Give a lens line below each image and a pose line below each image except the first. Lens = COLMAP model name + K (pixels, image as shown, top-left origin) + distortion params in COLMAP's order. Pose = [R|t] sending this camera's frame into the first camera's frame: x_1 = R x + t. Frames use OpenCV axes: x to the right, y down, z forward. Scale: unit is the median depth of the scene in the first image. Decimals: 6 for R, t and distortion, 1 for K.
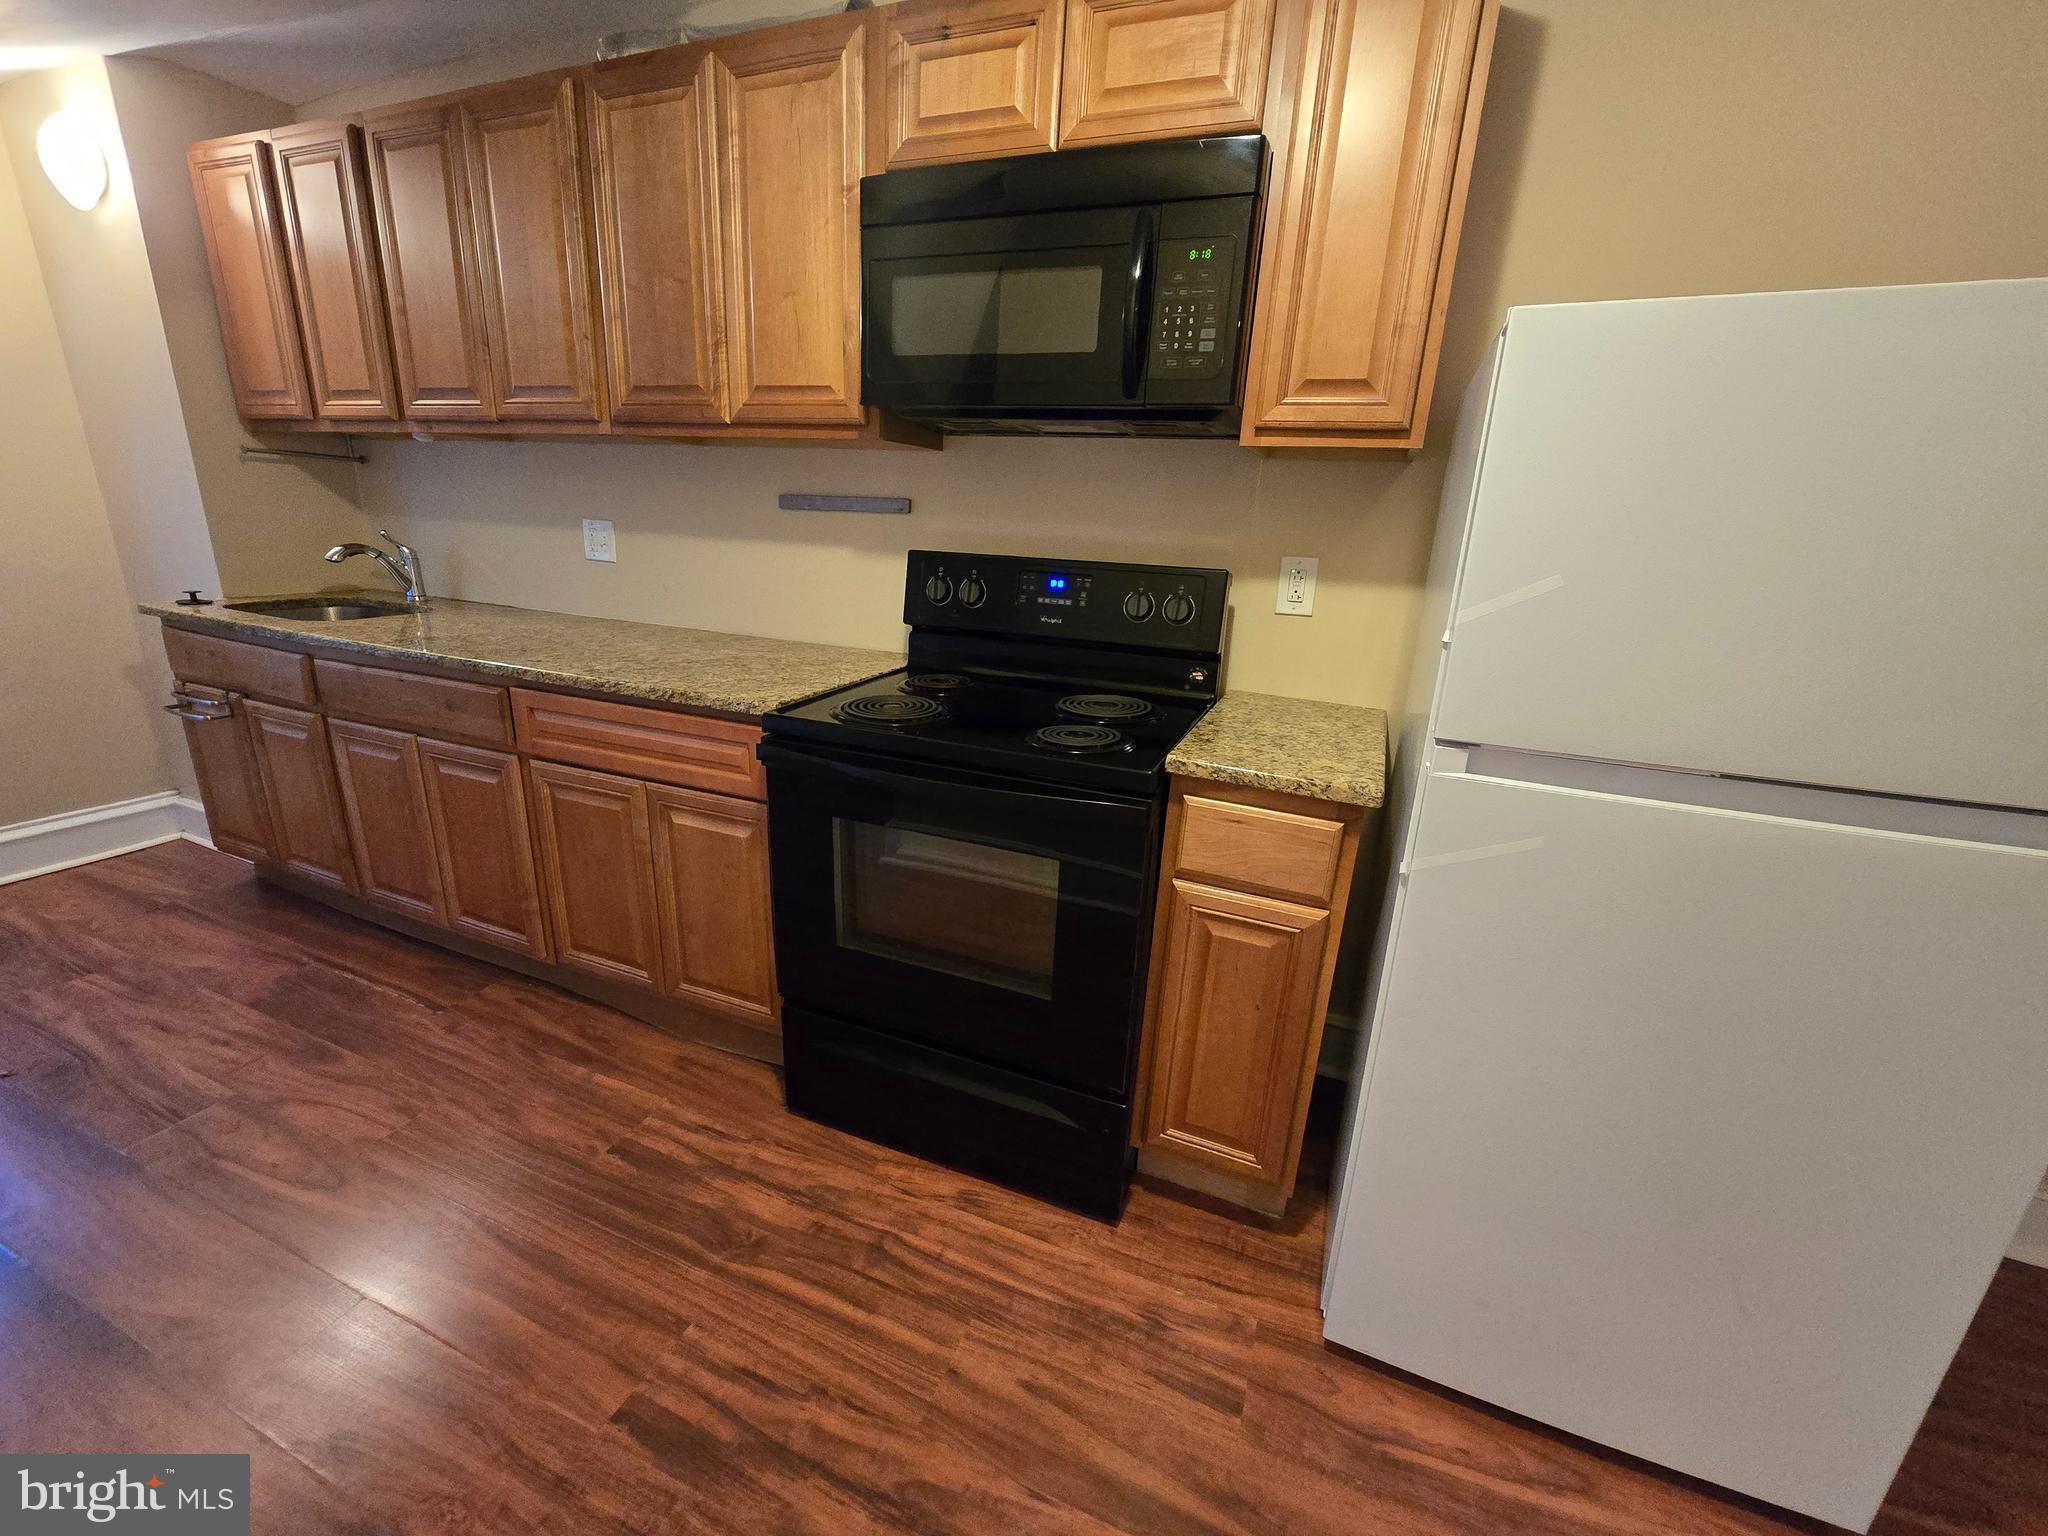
lens RADIAL K [[837.8, 0, 1014.2], [0, 837.8, 773.6], [0, 0, 1]] dist [-0.001852, -0.001054]
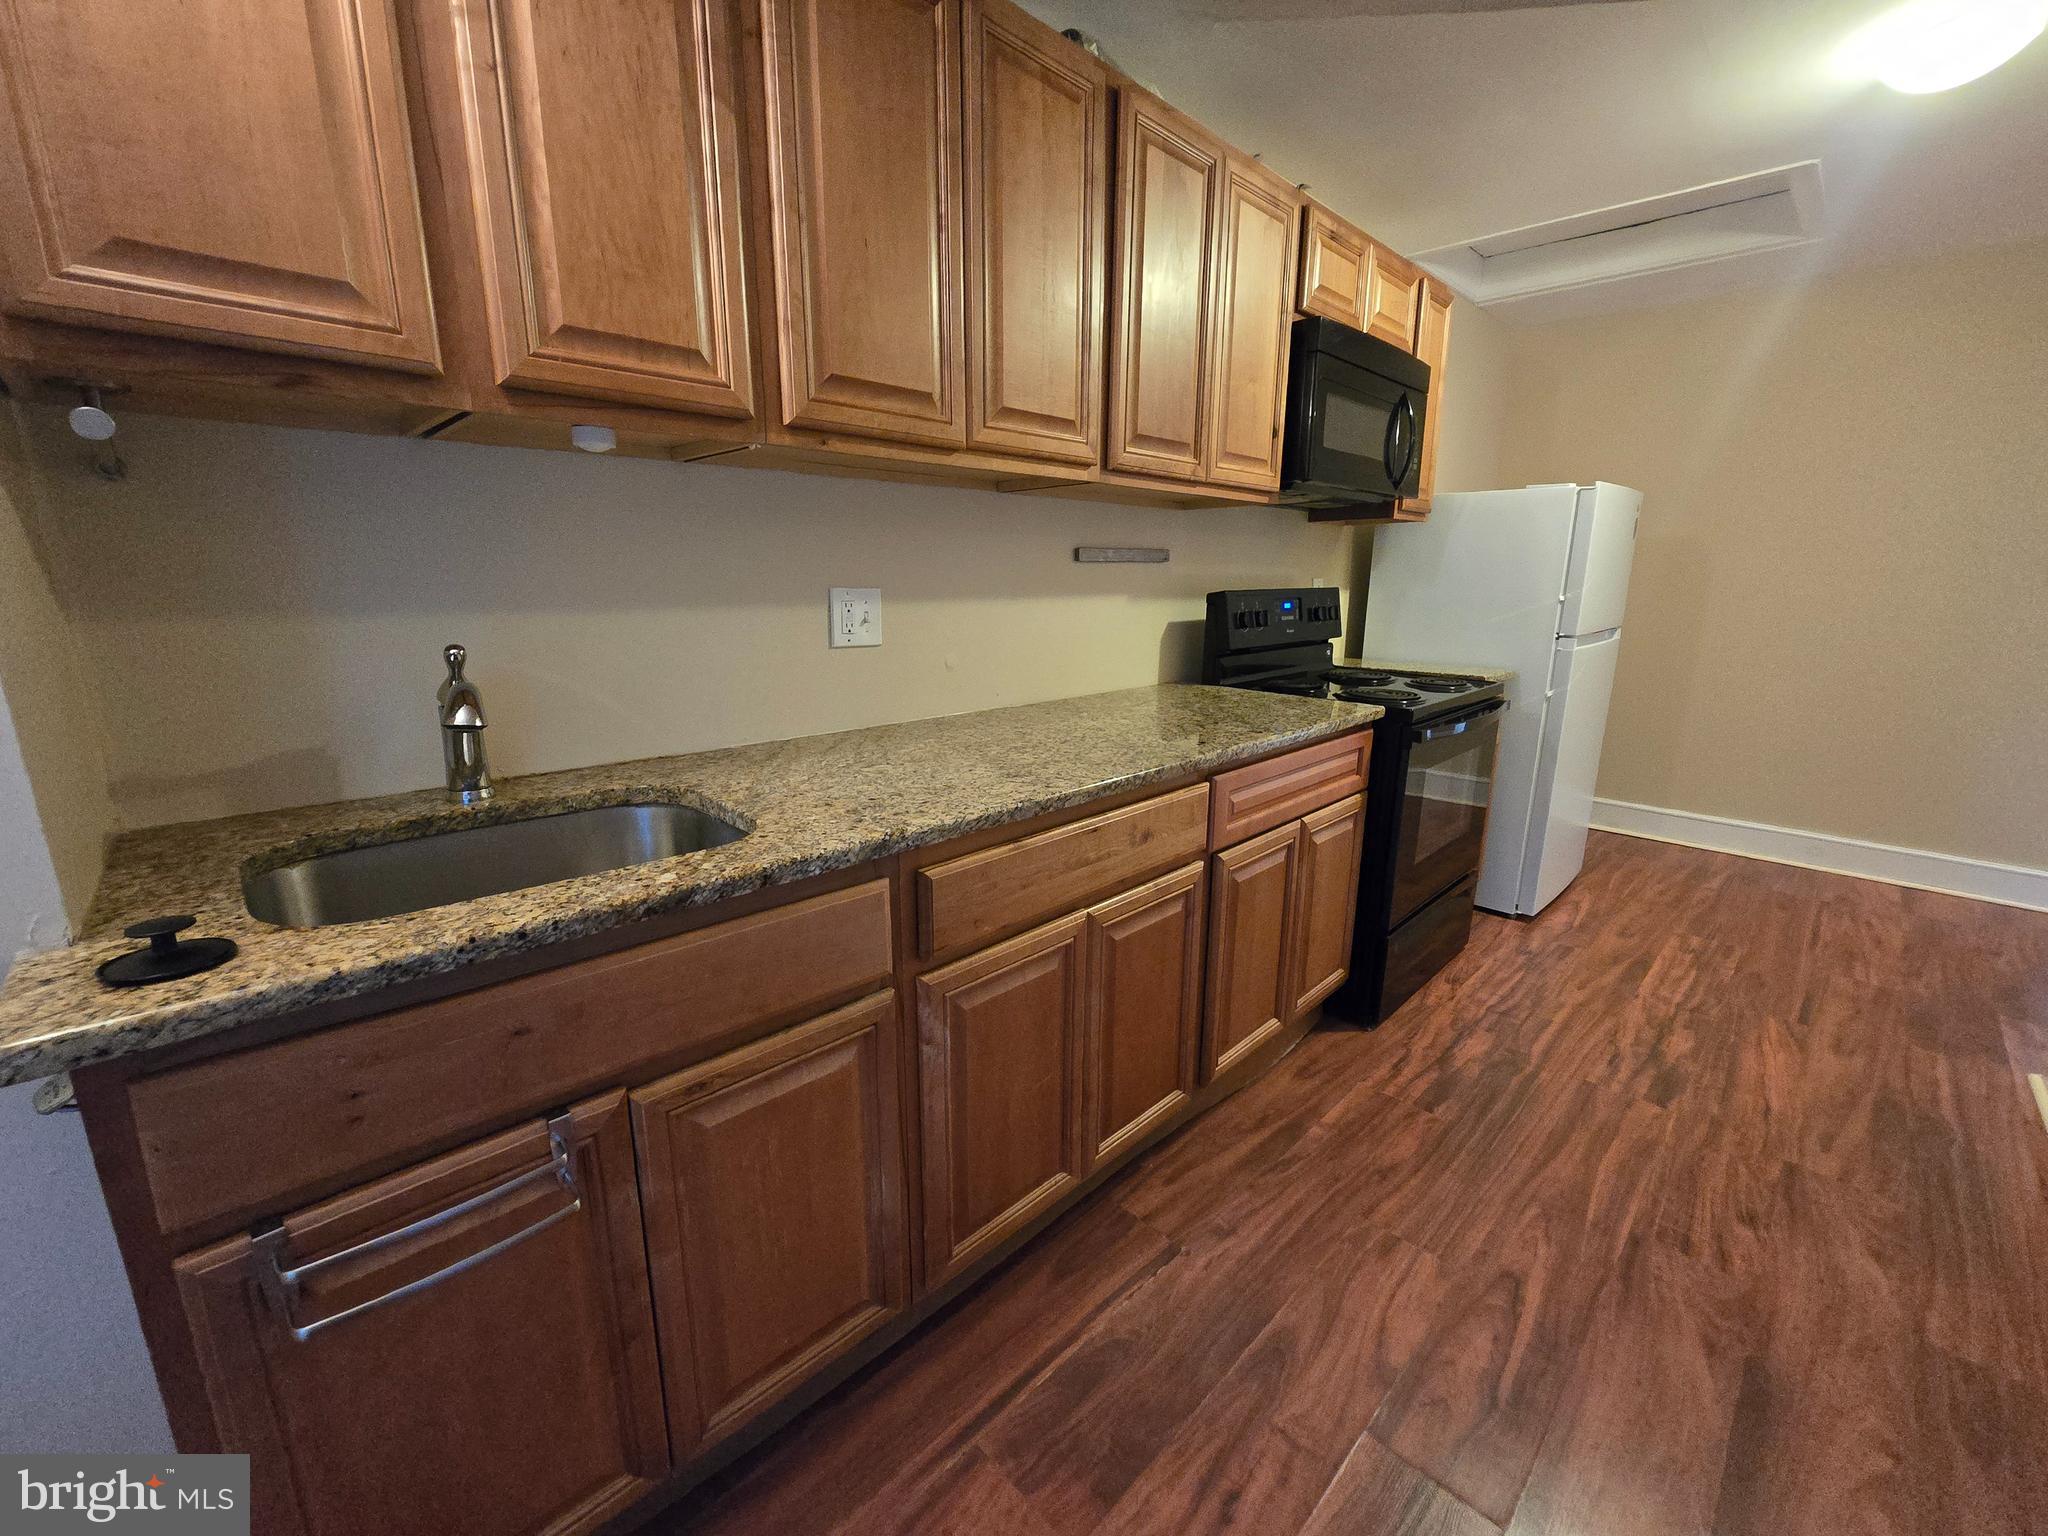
lens RADIAL K [[837.8, 0, 1018.8], [0, 837.8, 776.6], [0, 0, 1]] dist [-0.001852, -0.001054]
pose [[0.385960, -0.258933, 0.885431, -1.393750], [0.292056, 0.944729, 0.148966, -0.280404], [-0.875065, 0.201101, 0.440250, 0.778995]]
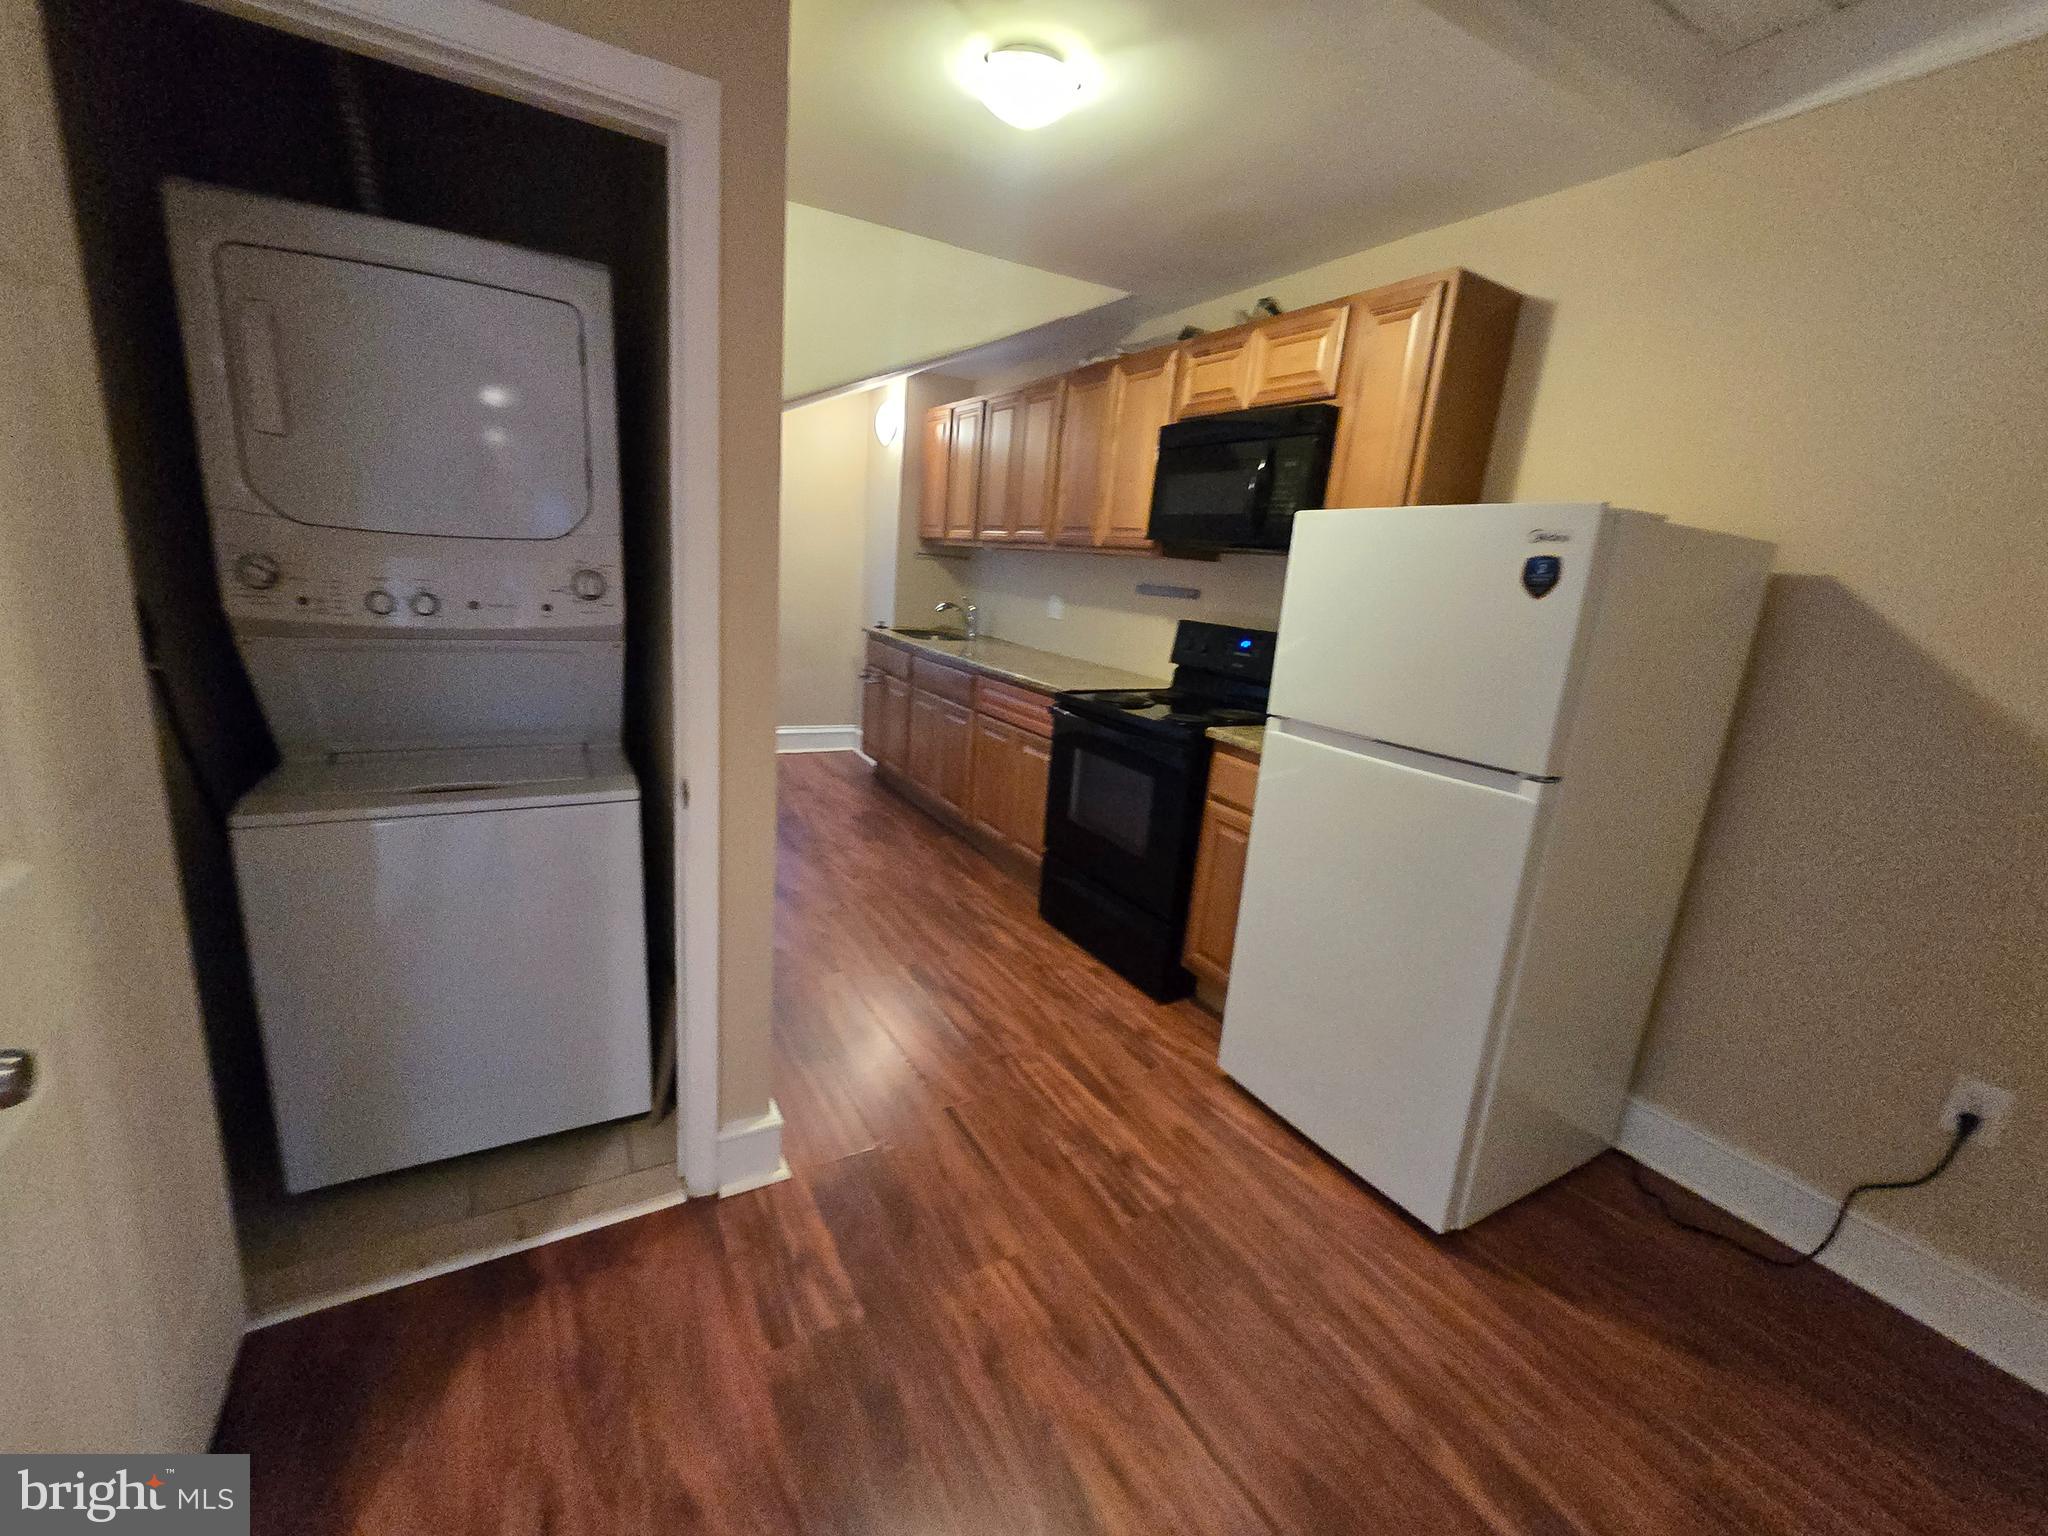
lens RADIAL K [[837.8, 0, 1014.9], [0, 837.8, 776.2], [0, 0, 1]] dist [-0.001852, -0.001054]
pose [[0.793334, 0.166451, -0.585589, 0.647998], [-0.221370, 0.974924, -0.022787, 0.150819], [0.567112, 0.147709, 0.810288, -0.501405]]
